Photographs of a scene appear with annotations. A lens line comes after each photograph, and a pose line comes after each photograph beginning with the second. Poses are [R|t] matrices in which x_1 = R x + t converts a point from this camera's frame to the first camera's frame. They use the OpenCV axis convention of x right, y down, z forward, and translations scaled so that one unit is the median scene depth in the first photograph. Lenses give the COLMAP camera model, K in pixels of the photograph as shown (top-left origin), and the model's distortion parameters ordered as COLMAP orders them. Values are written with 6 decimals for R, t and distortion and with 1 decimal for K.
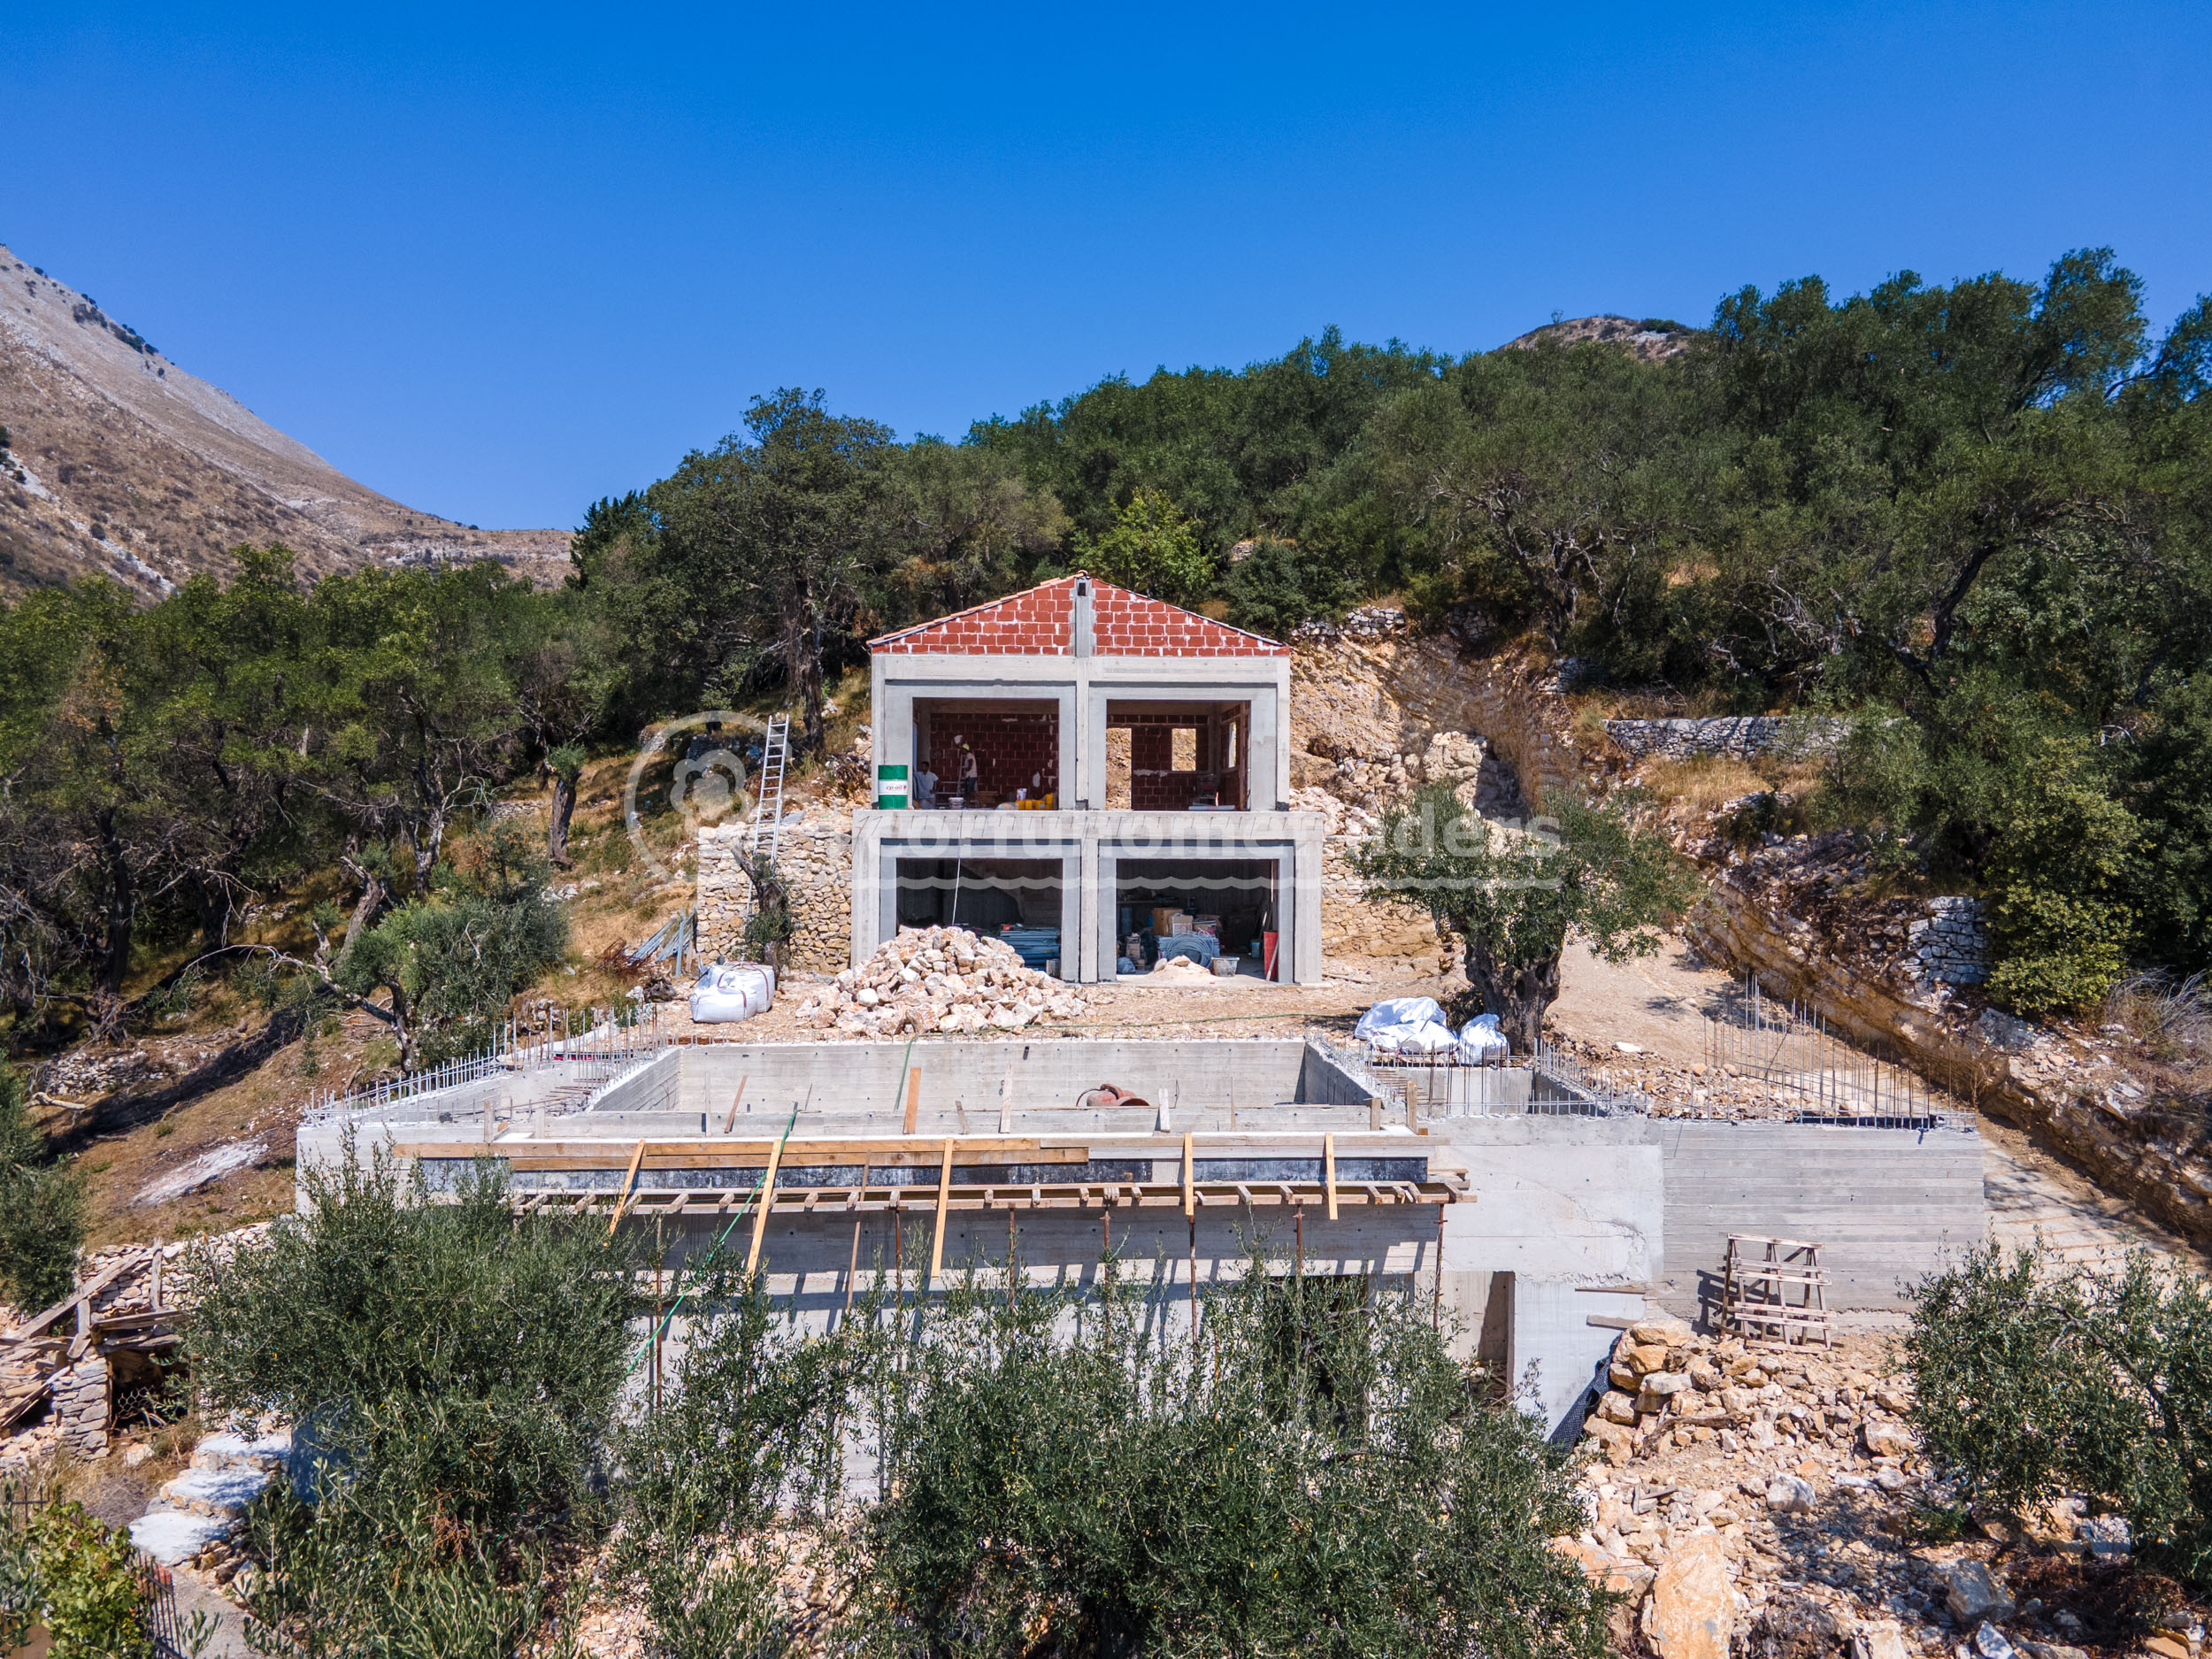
lens RADIAL K [[1635.4, 0, 1107.9], [0, 1635.4, 840.2], [0, 0, 1]] dist [0.033363, 0.025348]
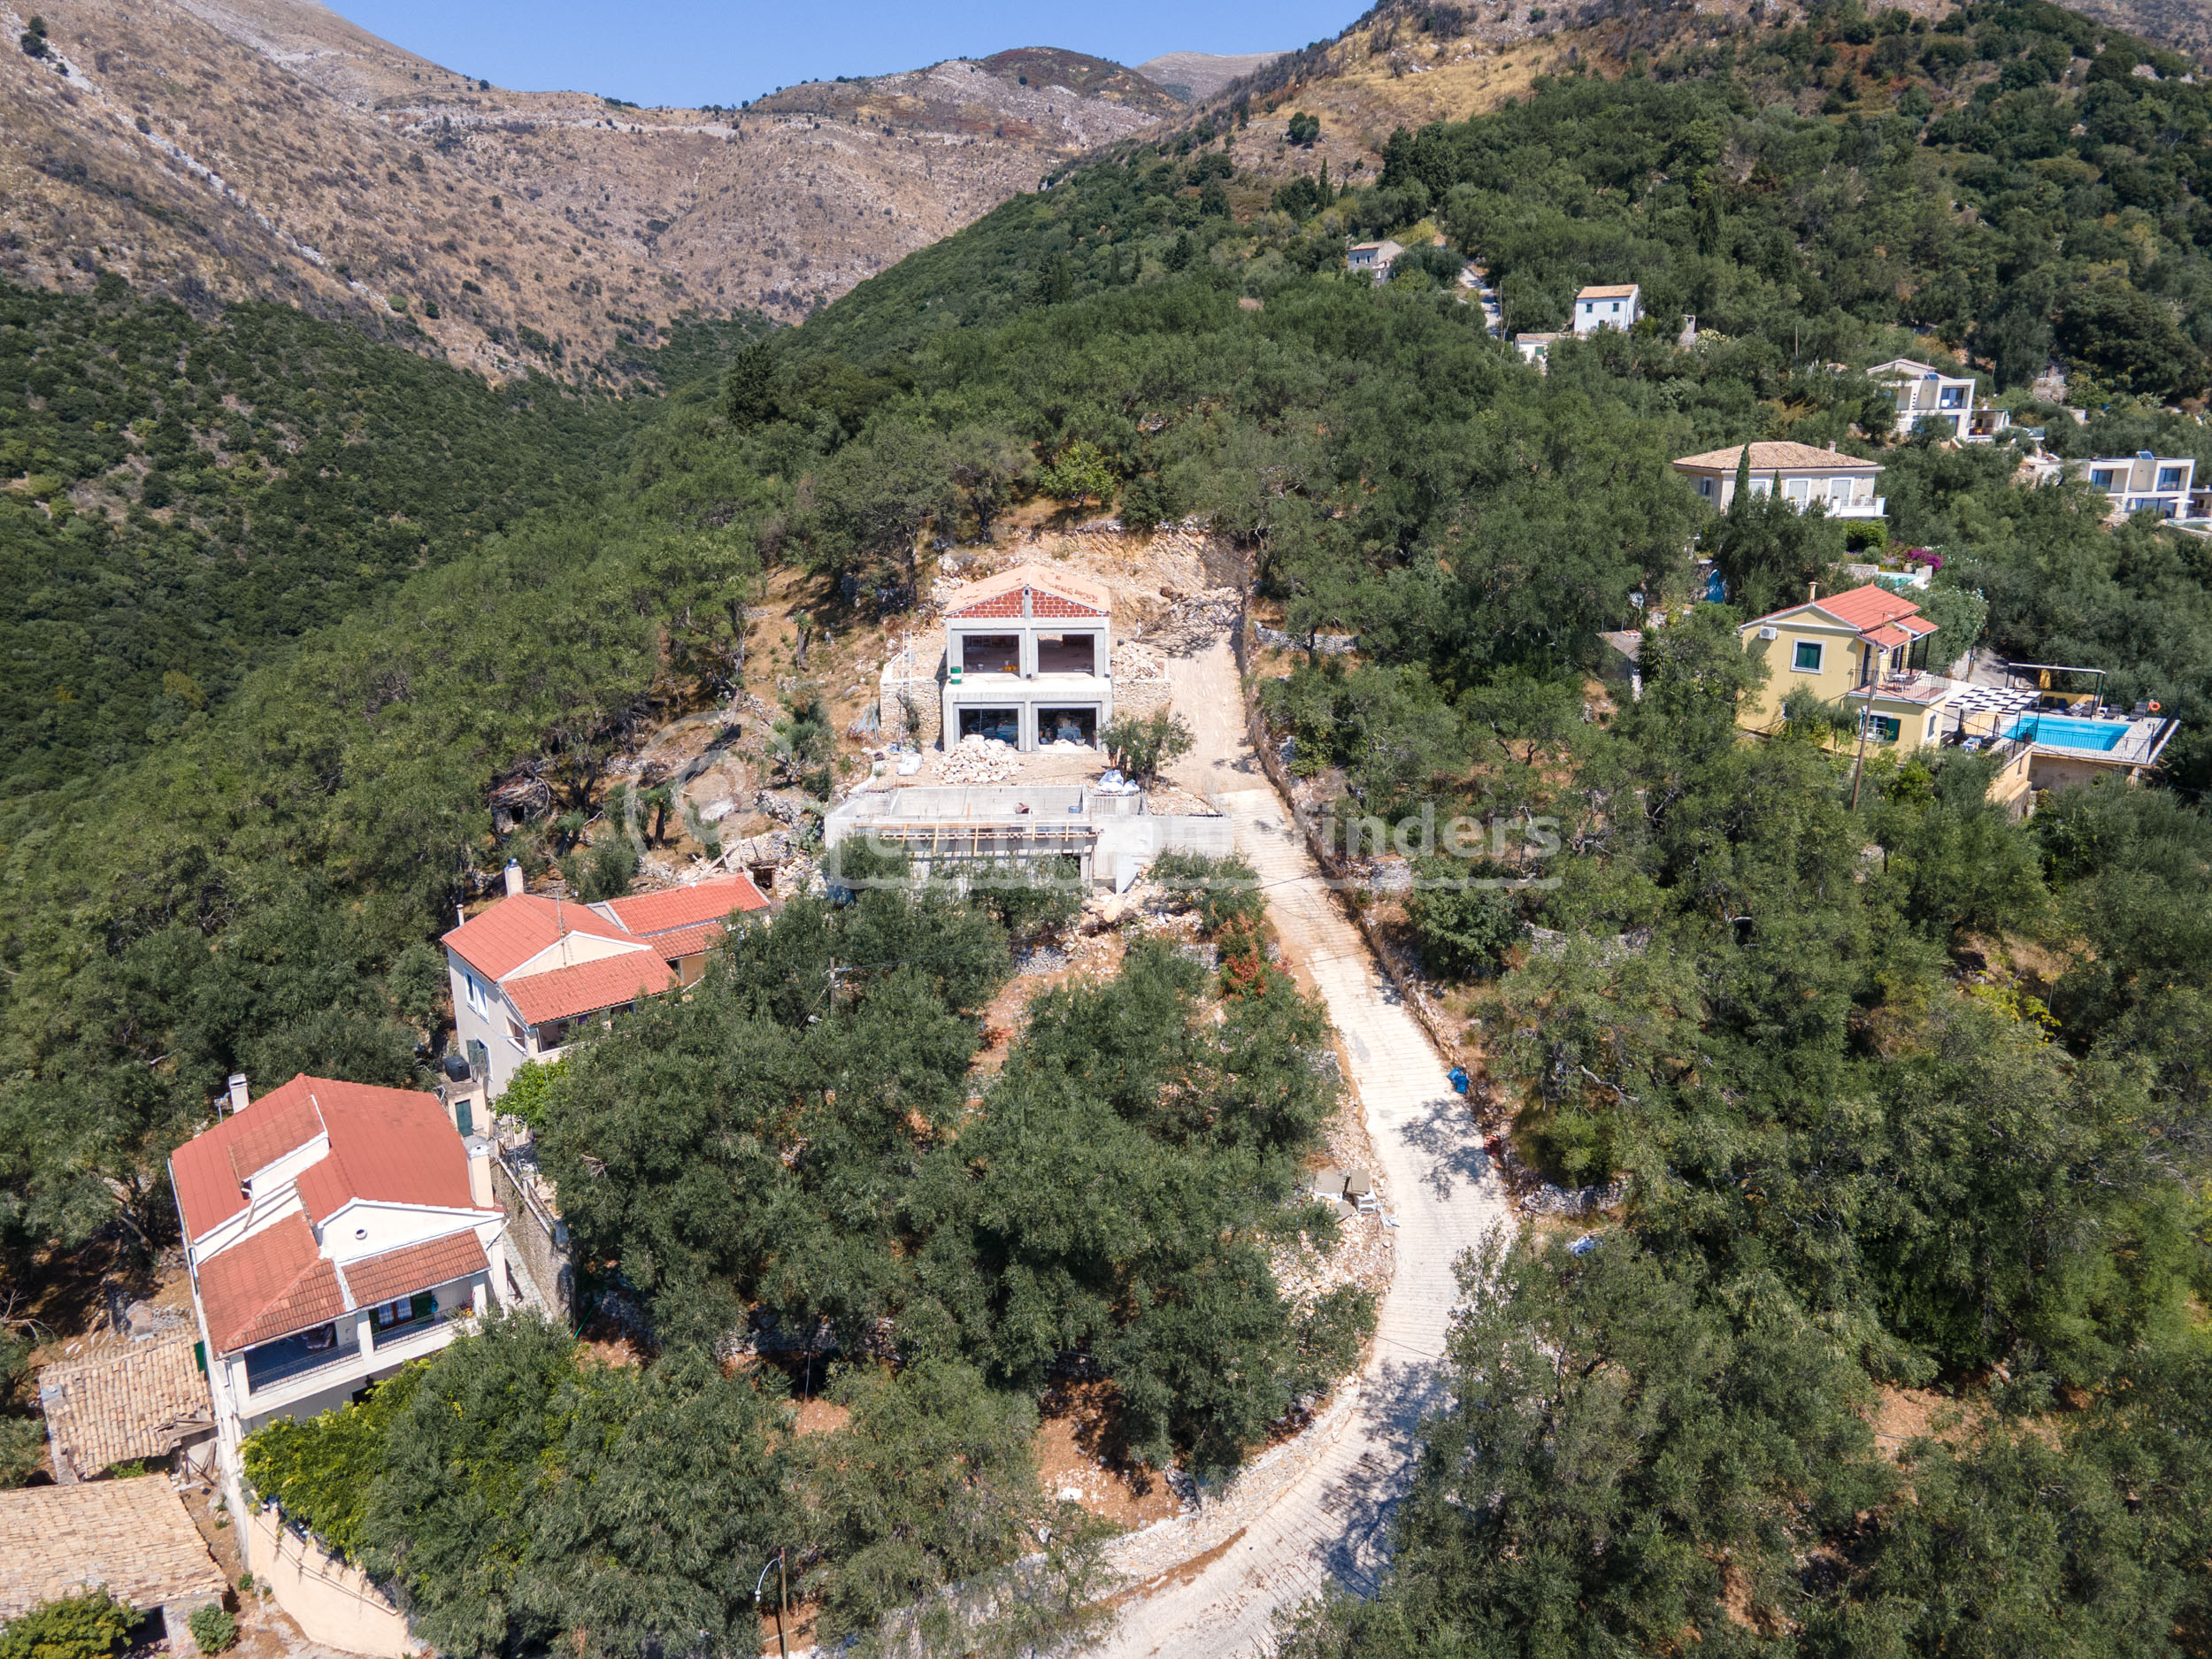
lens RADIAL K [[1635.4, 0, 1107.5], [0, 1635.4, 829.3], [0, 0, 1]] dist [0.033363, 0.025348]
pose [[0.999663, 0.001718, -0.025917, 0.175355], [0.004846, 0.967953, 0.251087, -0.433391], [0.025517, -0.251127, 0.967618, -1.555141]]
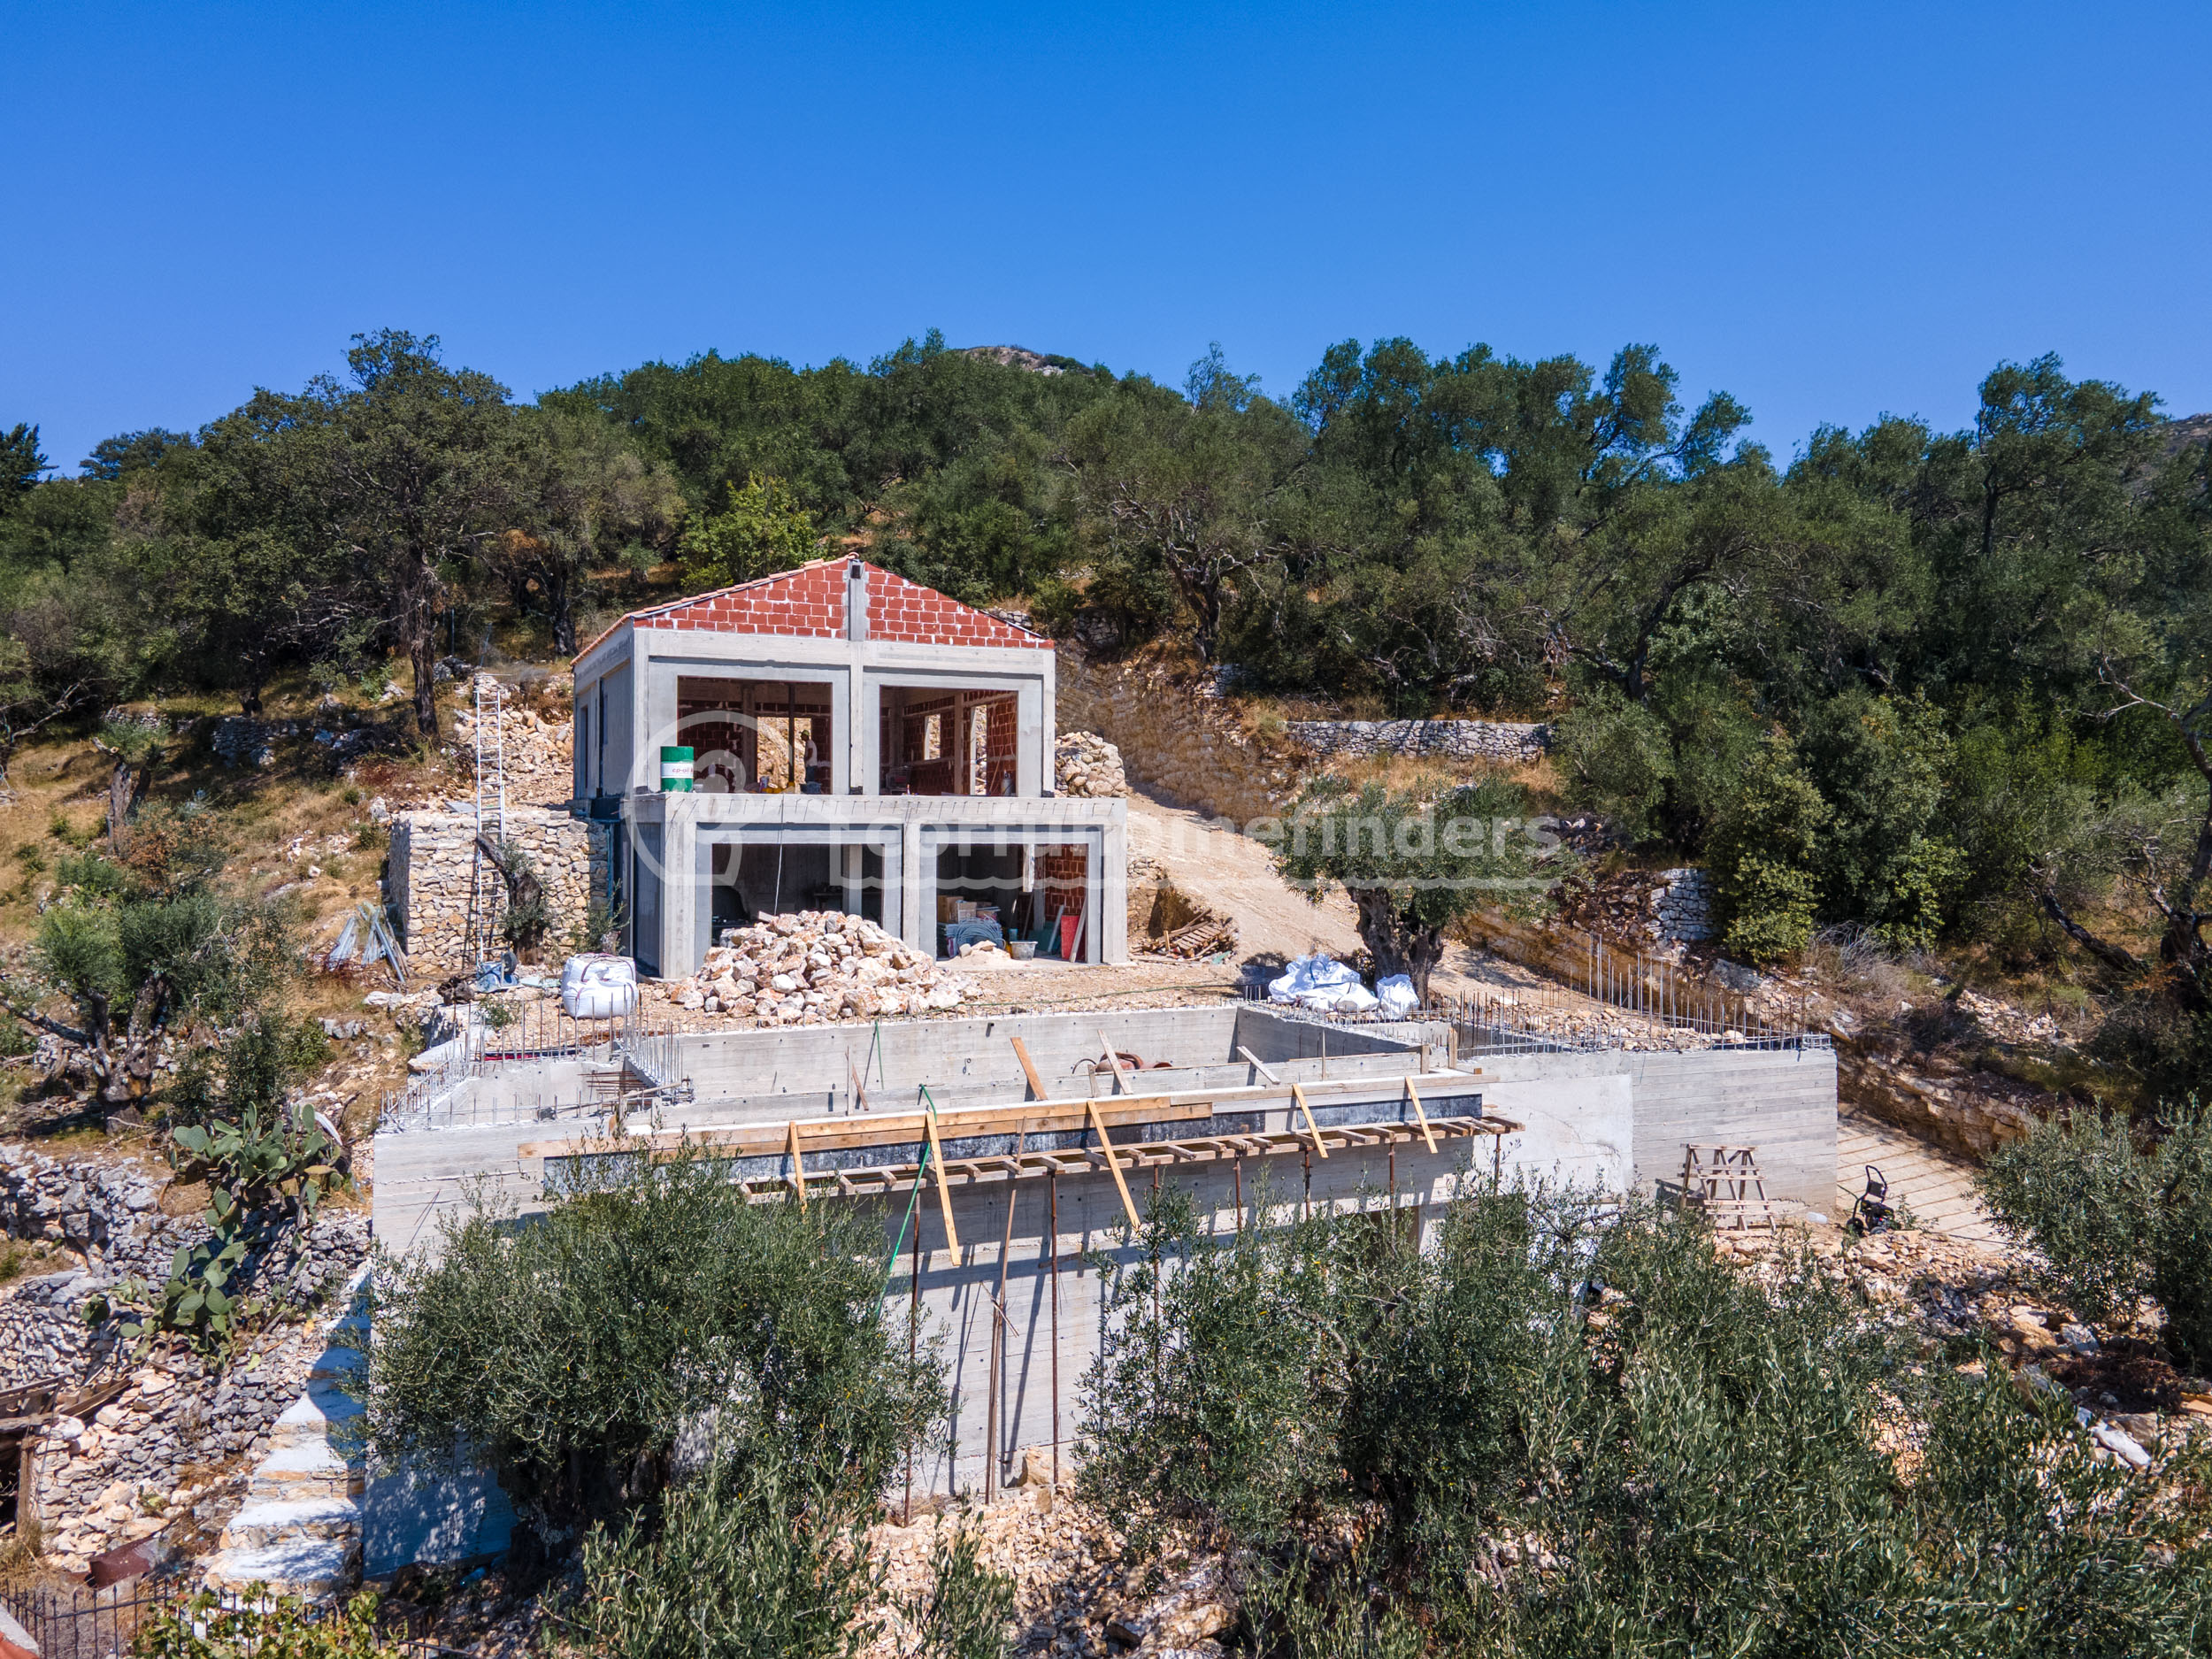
lens RADIAL K [[1635.4, 0, 1129.4], [0, 1635.4, 842.4], [0, 0, 1]] dist [0.033363, 0.025348]
pose [[0.929941, -0.002474, 0.367700, -0.224324], [0.004068, 0.999985, -0.003560, 0.013032], [-0.367686, 0.004806, 0.929938, 0.025582]]
